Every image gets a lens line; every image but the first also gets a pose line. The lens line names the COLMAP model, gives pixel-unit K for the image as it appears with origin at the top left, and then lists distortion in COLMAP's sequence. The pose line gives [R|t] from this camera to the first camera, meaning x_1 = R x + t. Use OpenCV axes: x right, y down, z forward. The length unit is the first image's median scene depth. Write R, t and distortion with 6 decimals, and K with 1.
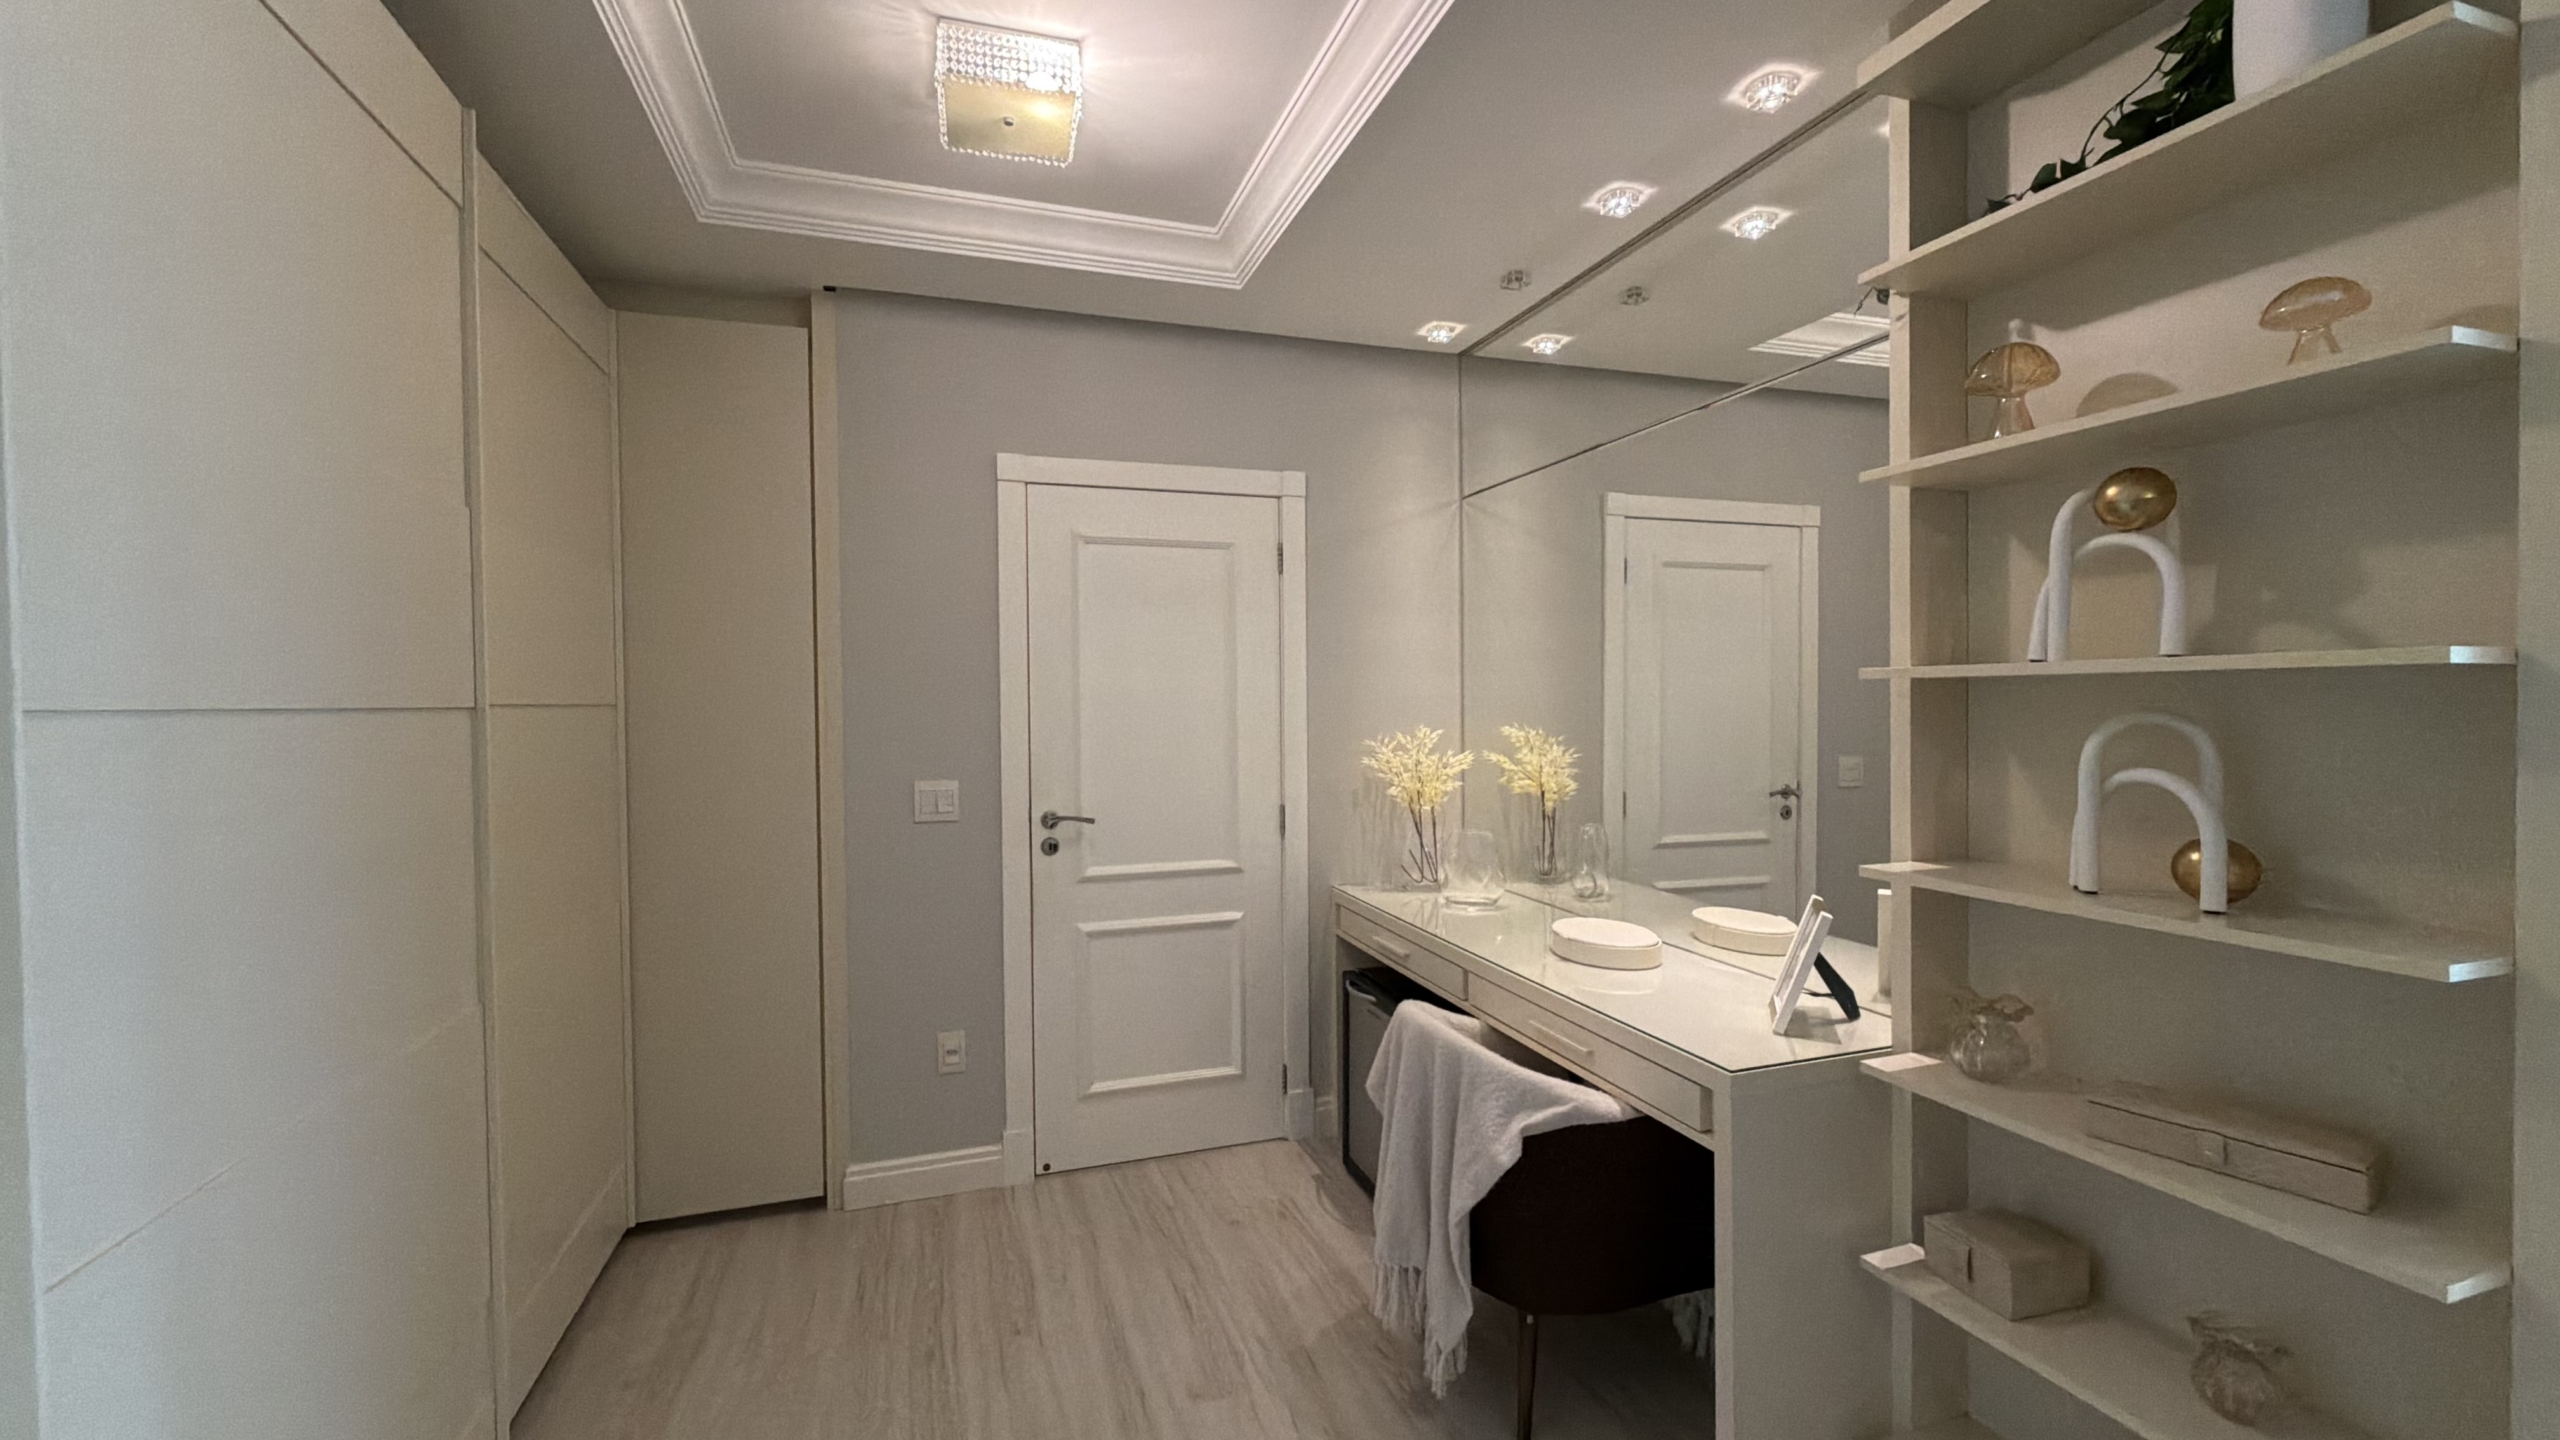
lens RADIAL K [[1023.8, 0, 1278.2], [0, 1023.8, 727.1], [0, 0, 1]] dist [0.003246, -0.000438]
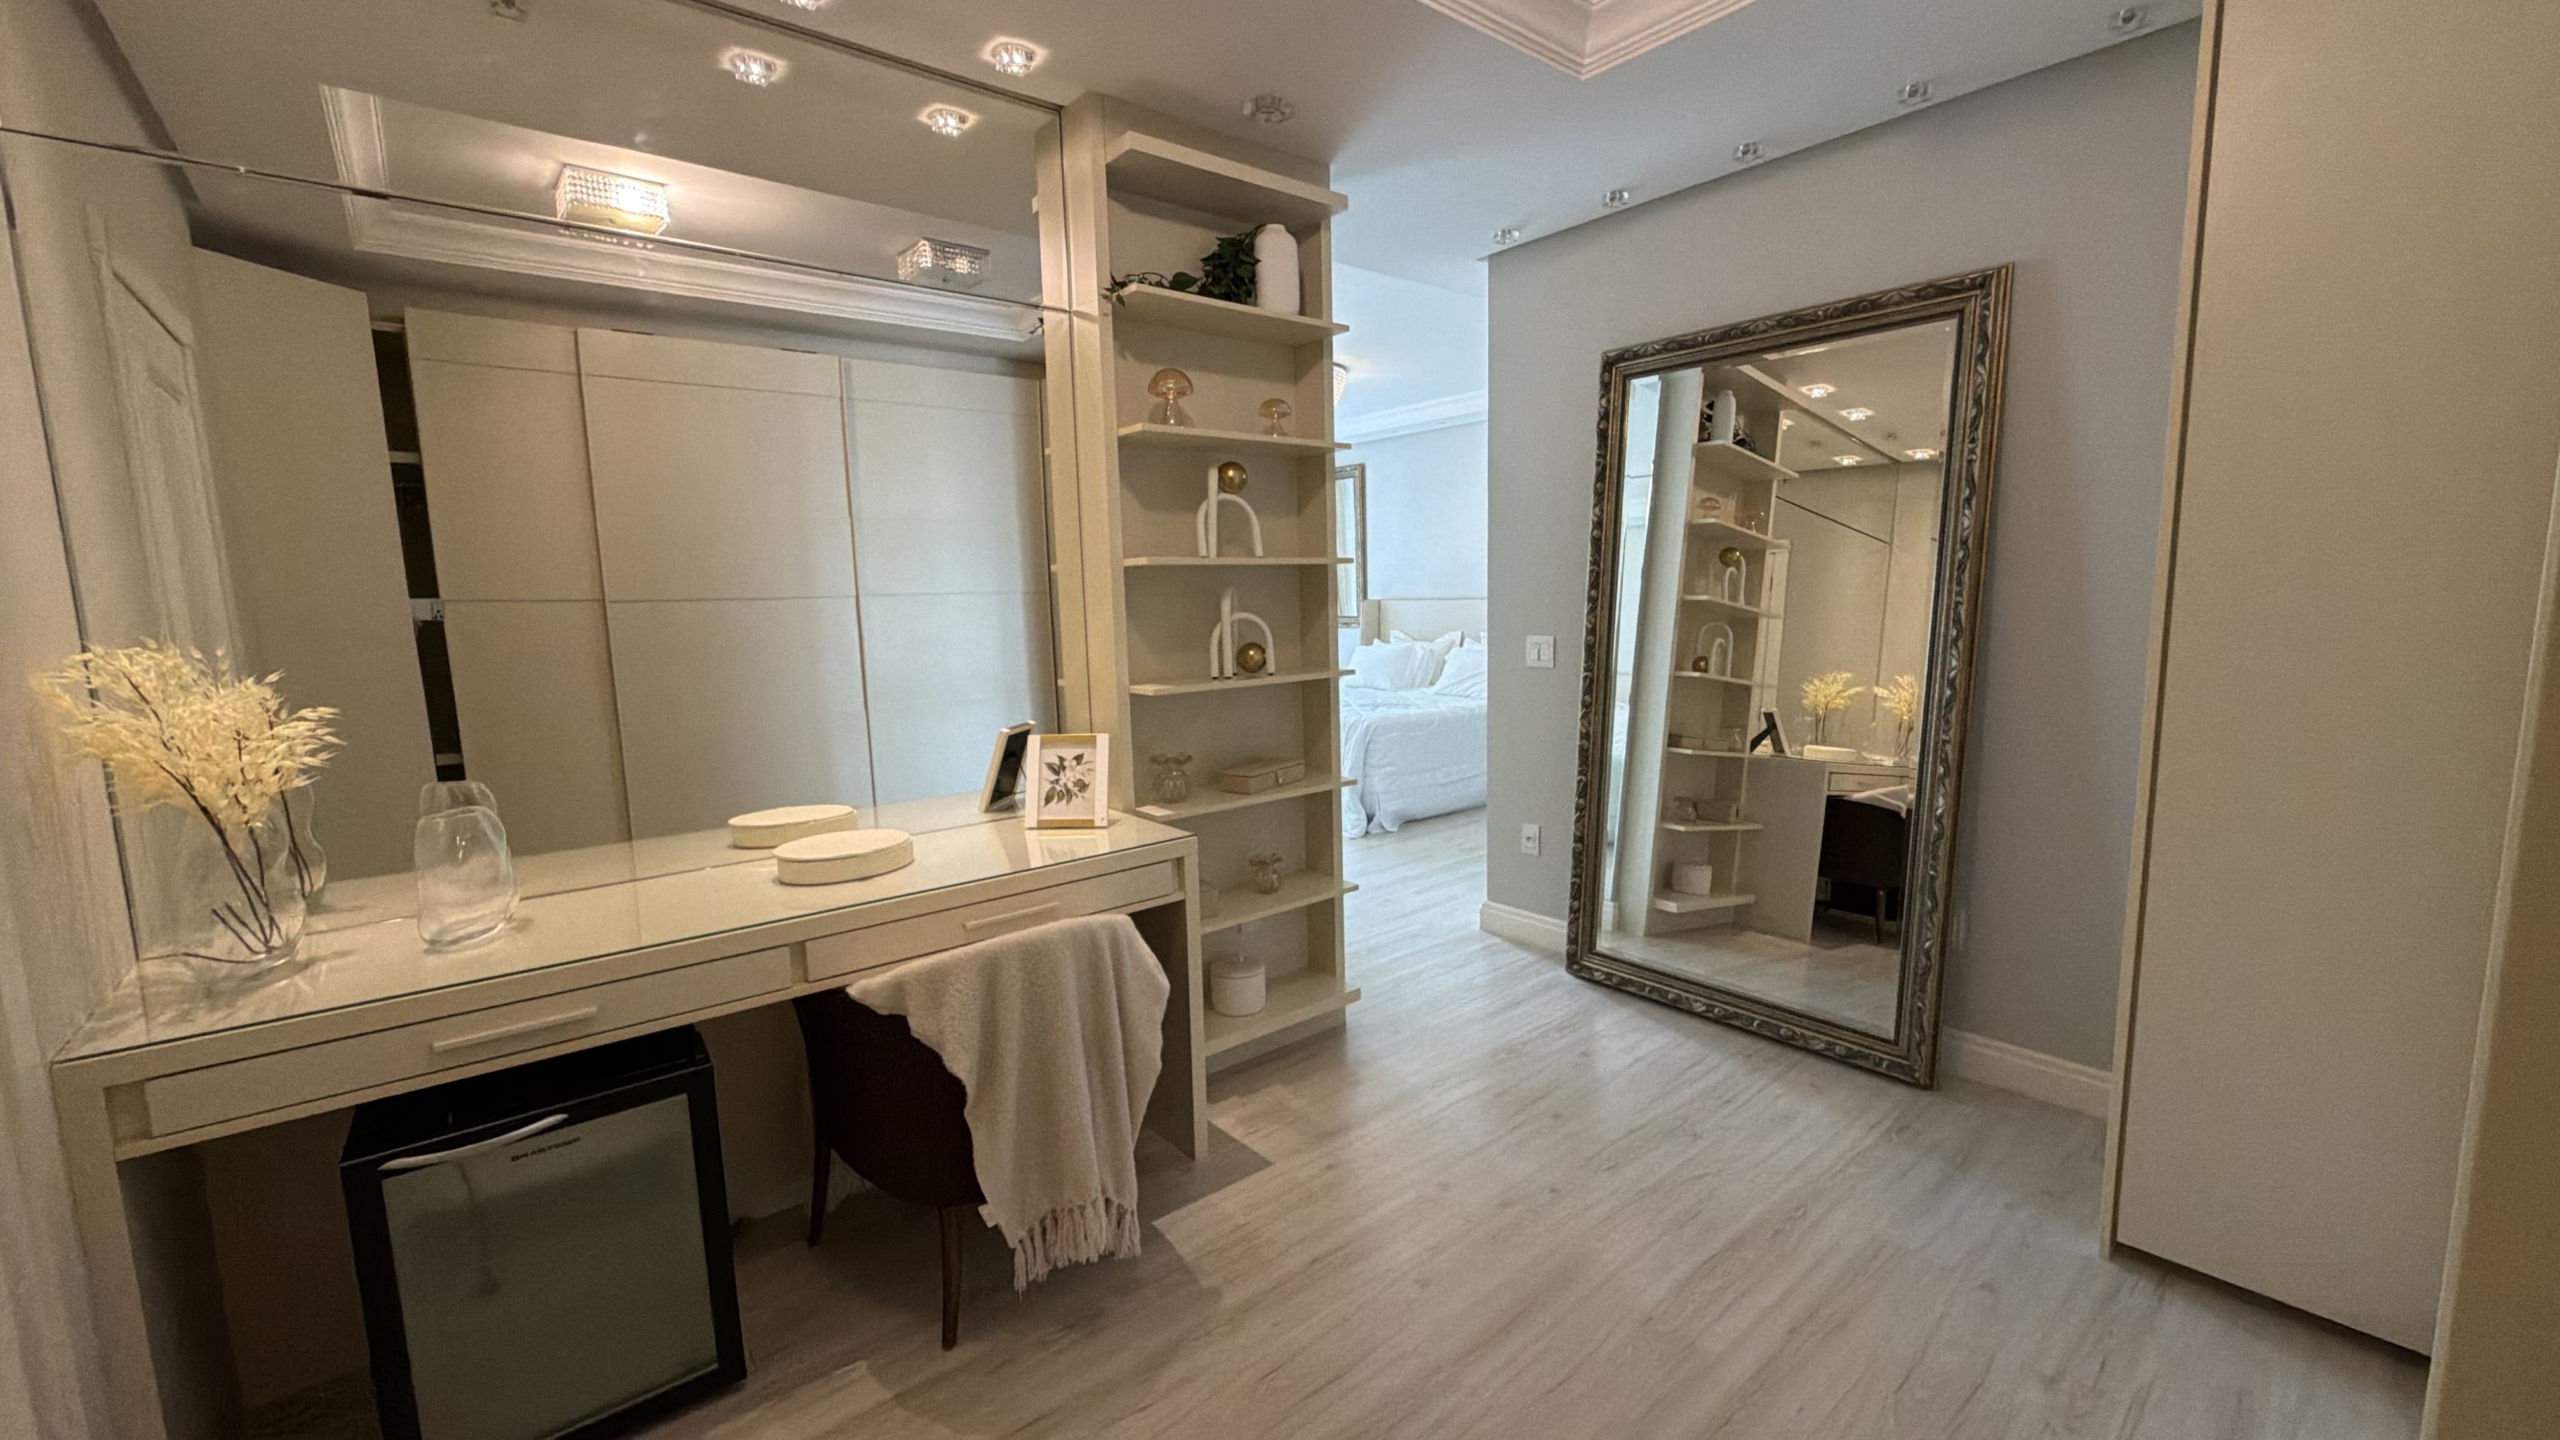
lens RADIAL K [[1023.8, 0, 1277.9], [0, 1023.8, 725.3], [0, 0, 1]] dist [0.003246, -0.000438]
pose [[-0.373781, -0.111149, 0.920833, -1.049936], [0.036794, 0.990235, 0.134461, -0.008971], [-0.926787, 0.084141, -0.366042, 1.609676]]
